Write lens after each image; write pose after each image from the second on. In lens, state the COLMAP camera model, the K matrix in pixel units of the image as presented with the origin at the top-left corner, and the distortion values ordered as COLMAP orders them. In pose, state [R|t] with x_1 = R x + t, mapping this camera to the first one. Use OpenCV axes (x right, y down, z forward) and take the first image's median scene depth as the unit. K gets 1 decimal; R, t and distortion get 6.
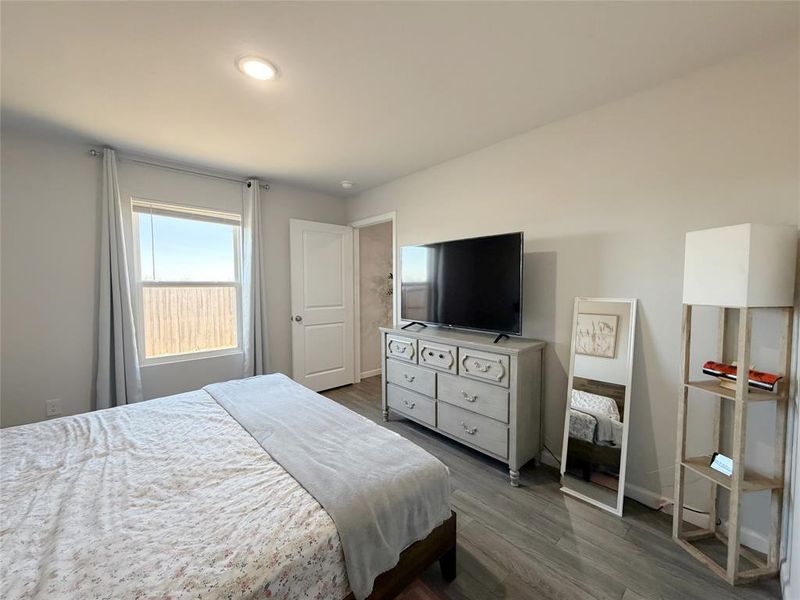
lens RADIAL K [[317.6, 0, 401.9], [0, 317.6, 297.5], [0, 0, 1]] dist [0.001078, -0.000613]
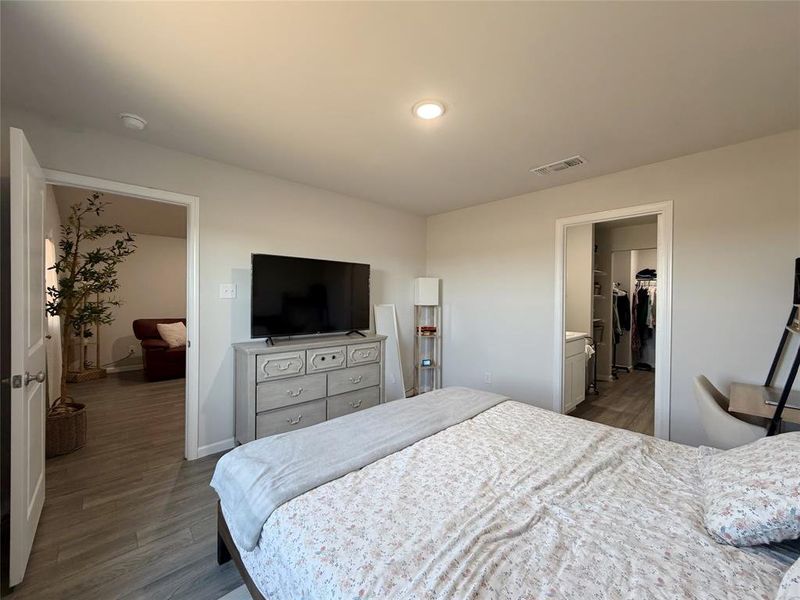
lens RADIAL K [[317.6, 0, 398.6], [0, 317.6, 297.1], [0, 0, 1]] dist [0.001078, -0.000613]
pose [[-0.004179, -0.004419, 0.999982, -1.427699], [0.035581, 0.999356, 0.004565, -0.048984], [-0.999358, 0.035599, -0.004019, 1.017744]]
